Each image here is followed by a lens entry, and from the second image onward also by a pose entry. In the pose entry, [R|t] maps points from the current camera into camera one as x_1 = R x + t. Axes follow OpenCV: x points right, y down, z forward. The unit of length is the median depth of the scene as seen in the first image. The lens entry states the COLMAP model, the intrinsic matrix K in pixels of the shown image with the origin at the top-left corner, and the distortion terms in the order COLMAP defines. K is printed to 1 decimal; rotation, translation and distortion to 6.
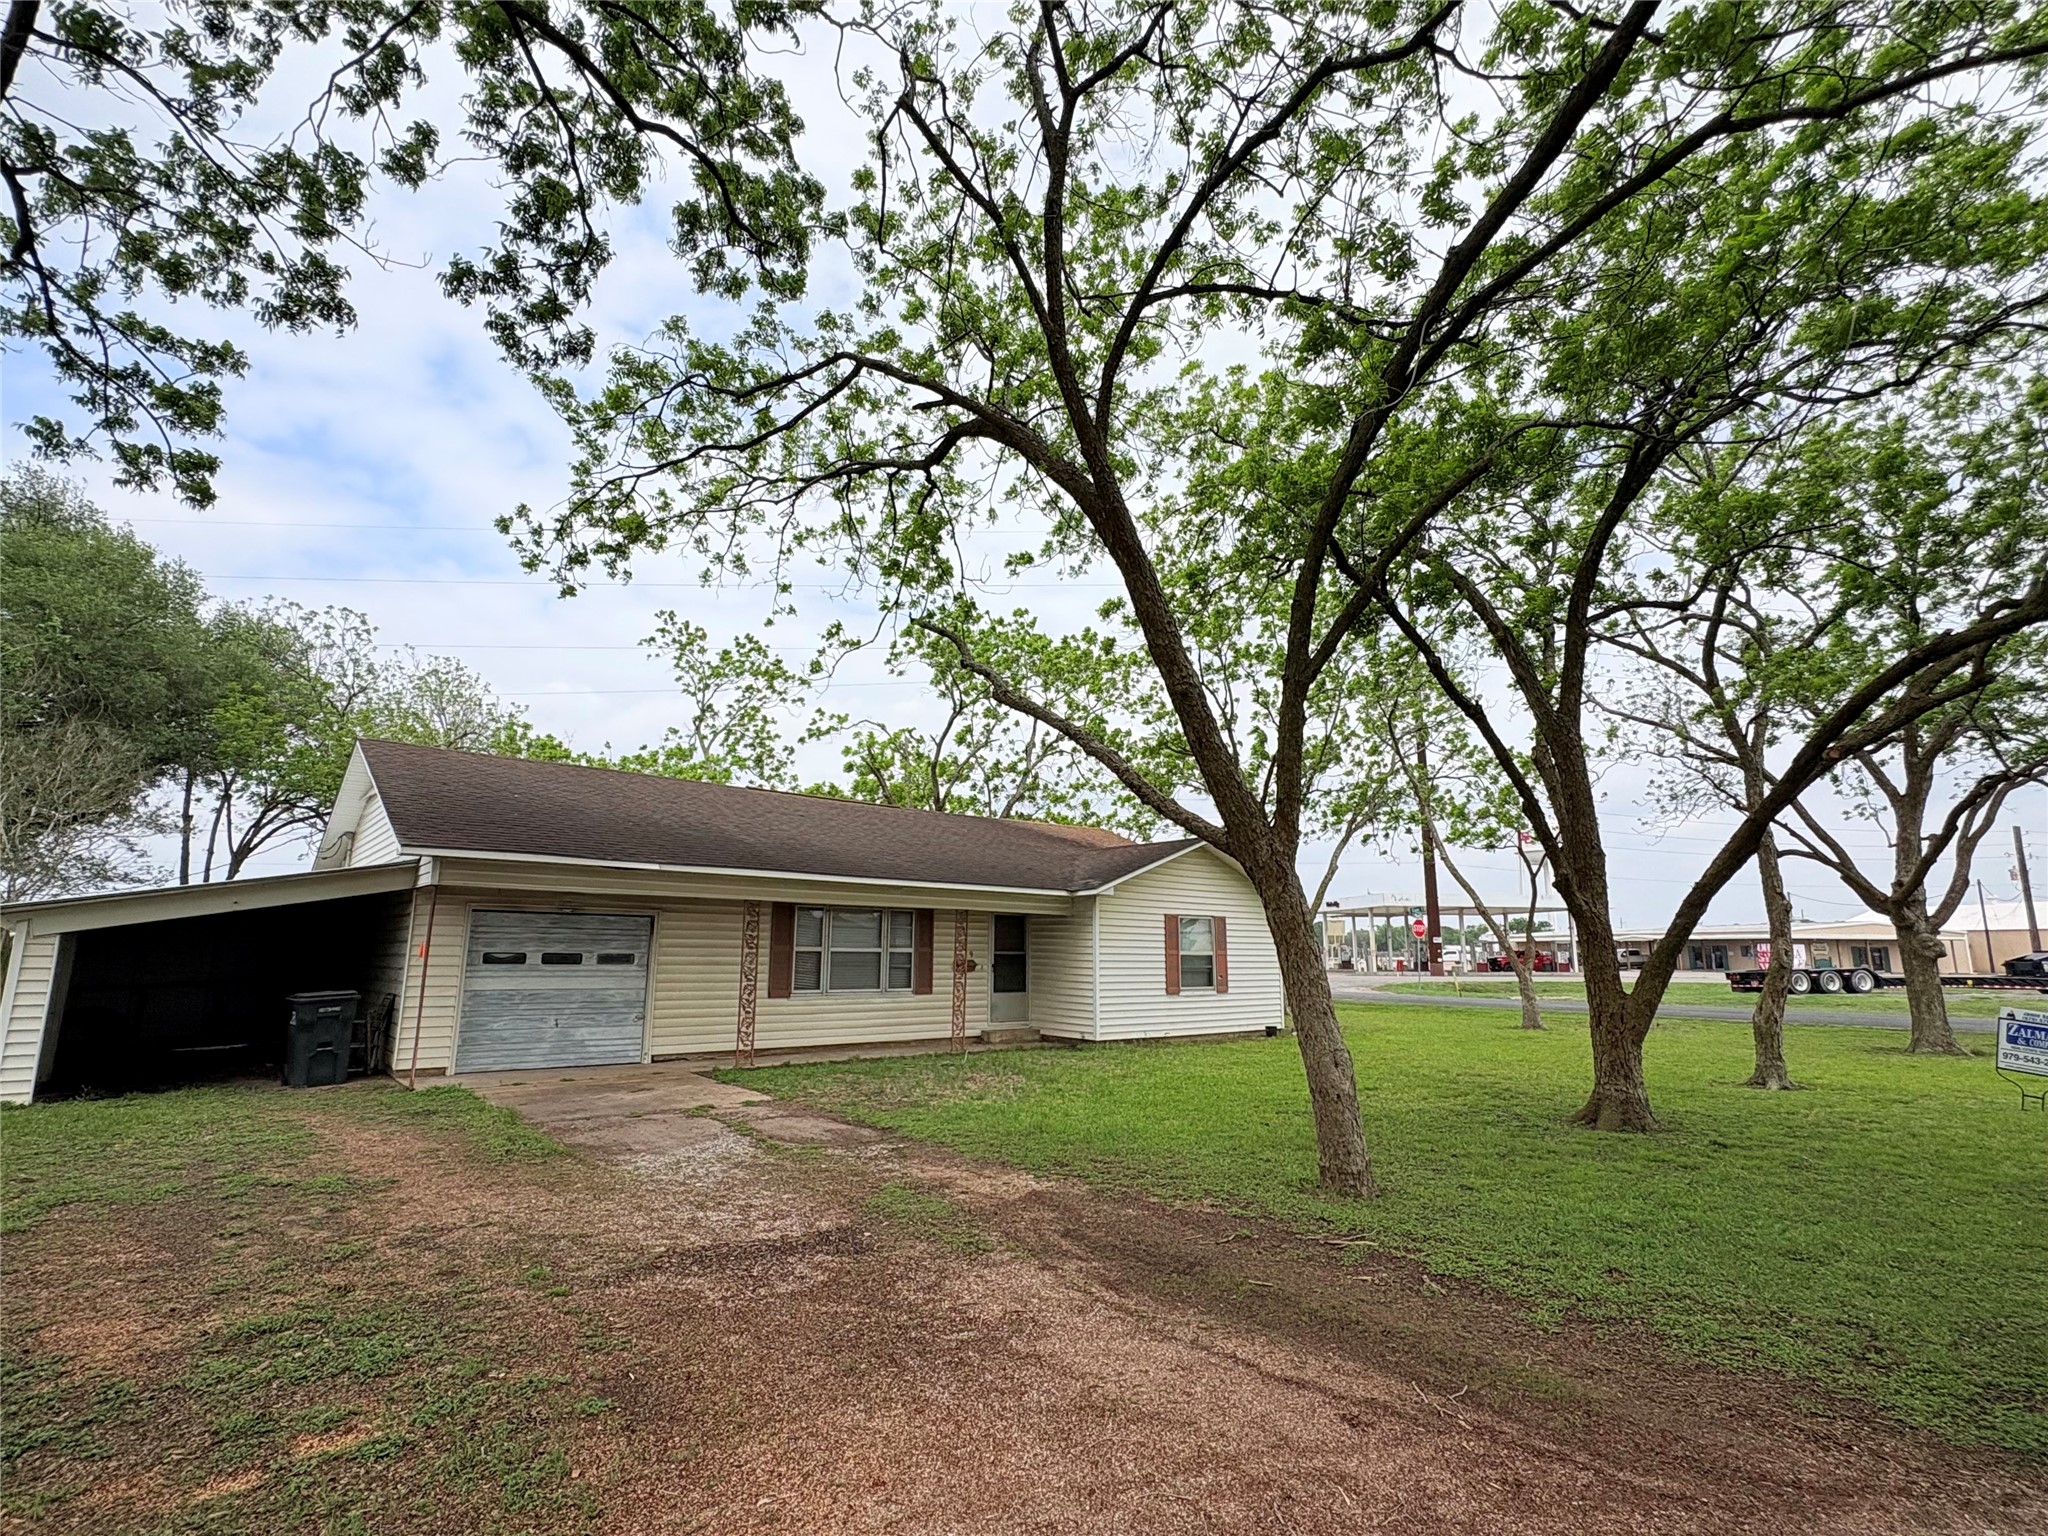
lens RADIAL K [[966.1, 0, 1017.5], [0, 966.1, 756.0], [0, 0, 1]] dist [0.006318, 0.000256]
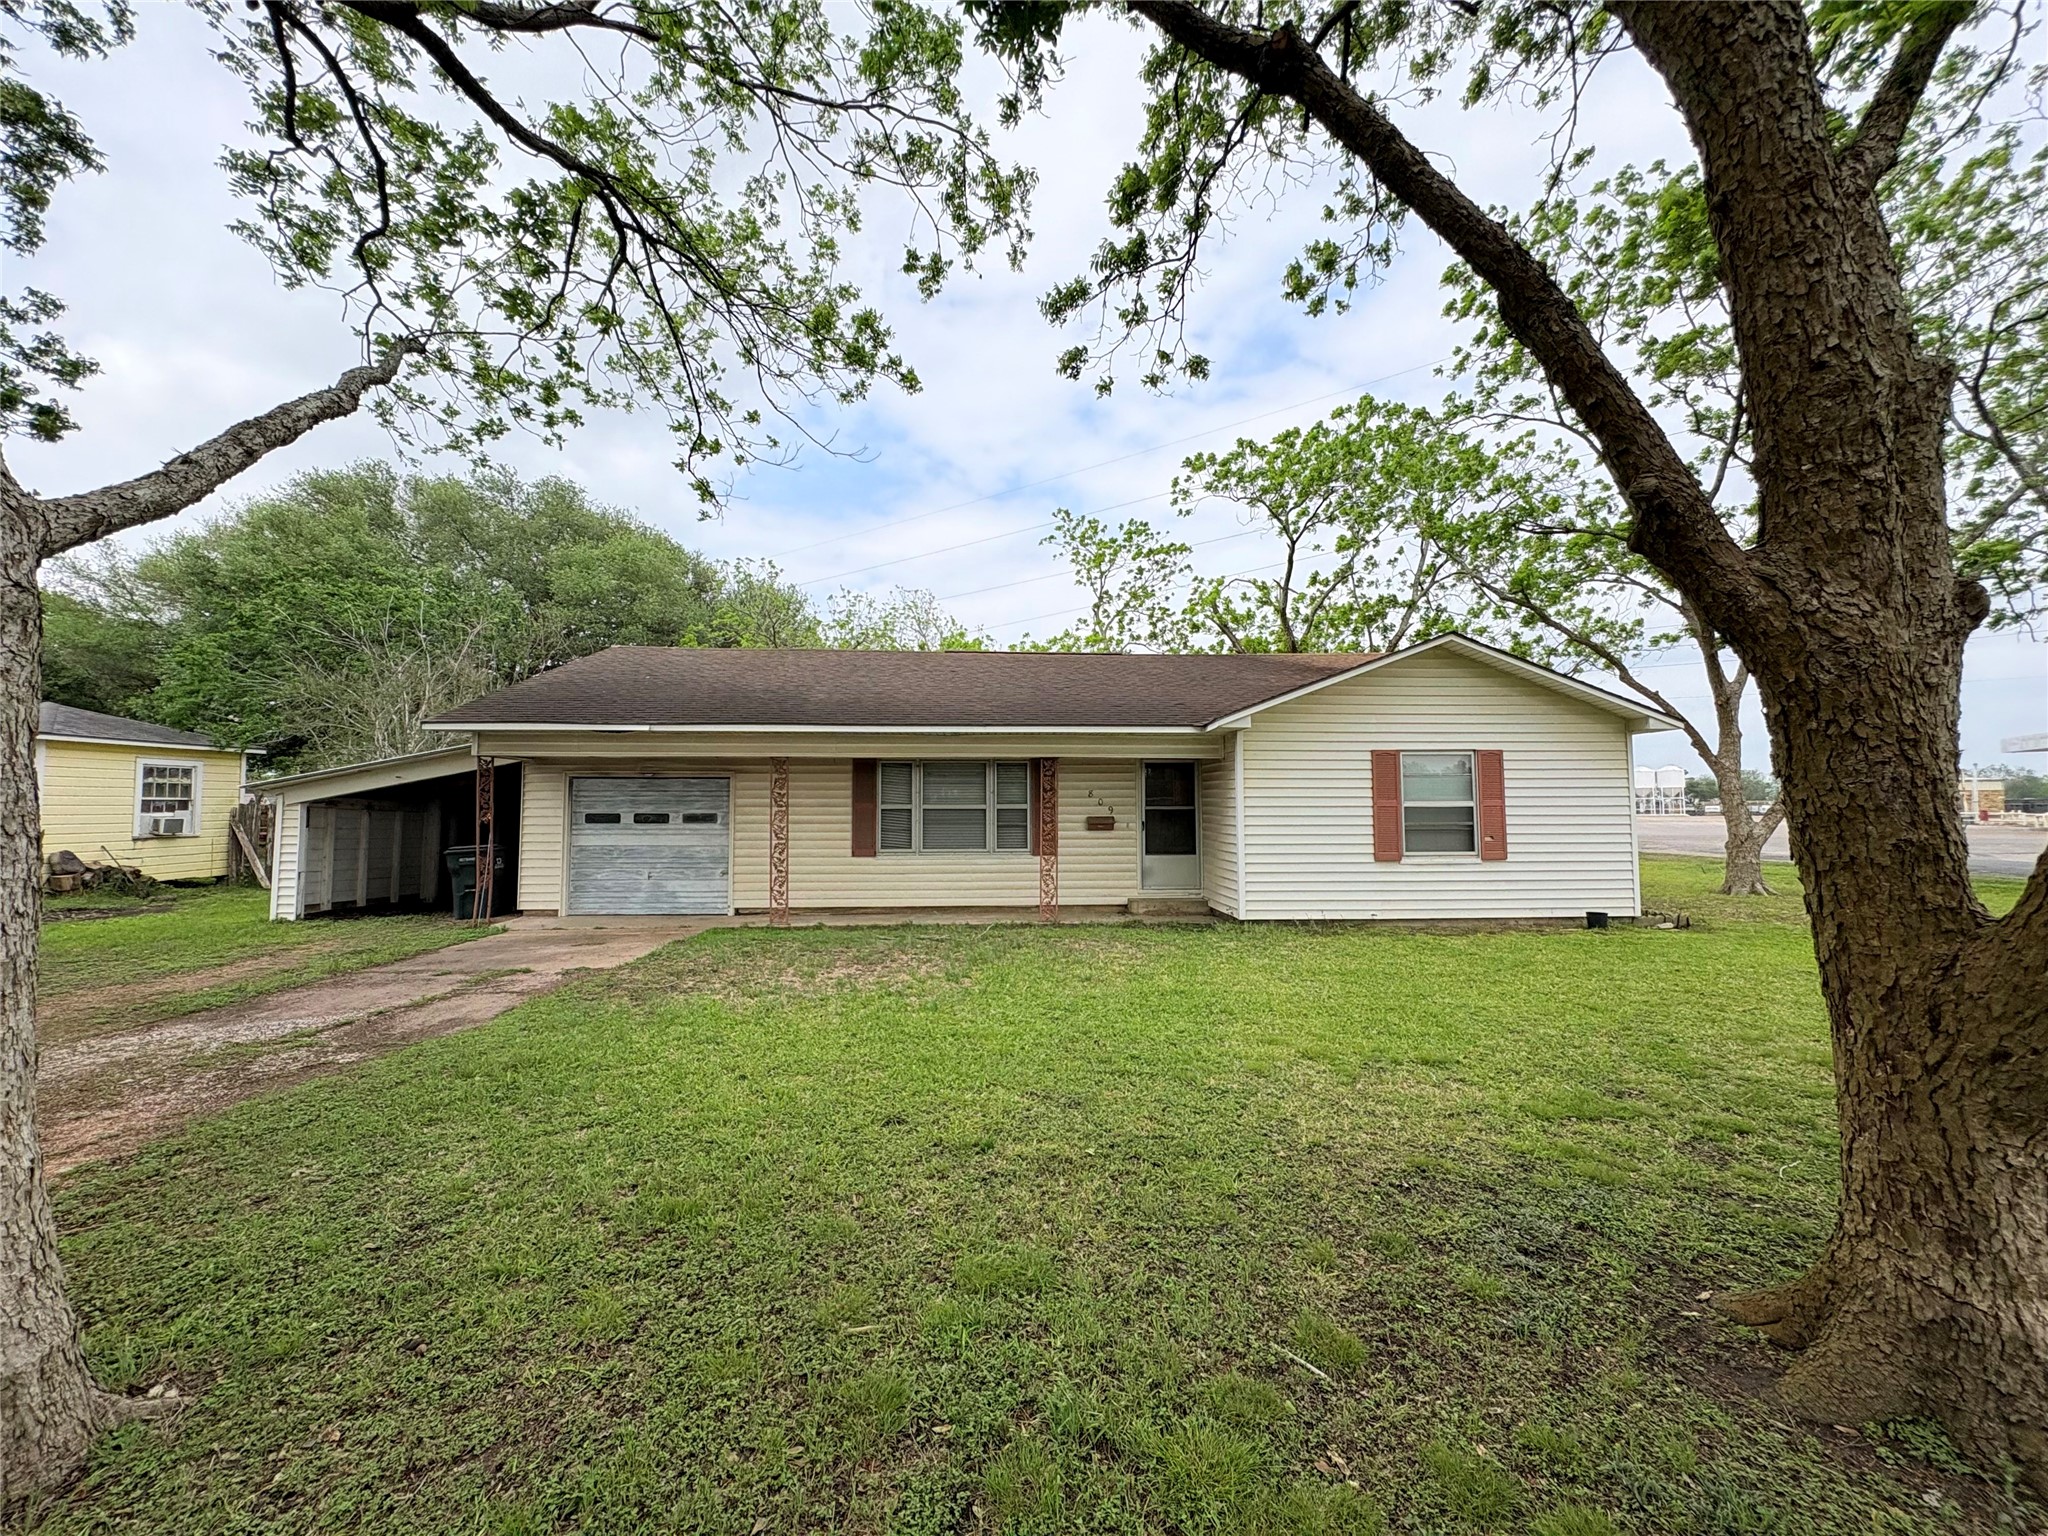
lens RADIAL K [[817.0, 0, 1016.1], [0, 817.0, 764.3], [0, 0, 1]] dist [-0.003060, 0.000453]
pose [[0.800596, -0.048156, -0.597266, 0.331191], [0.130490, 0.986854, 0.095345, 0.091546], [0.584824, -0.154270, 0.796355, 0.410514]]
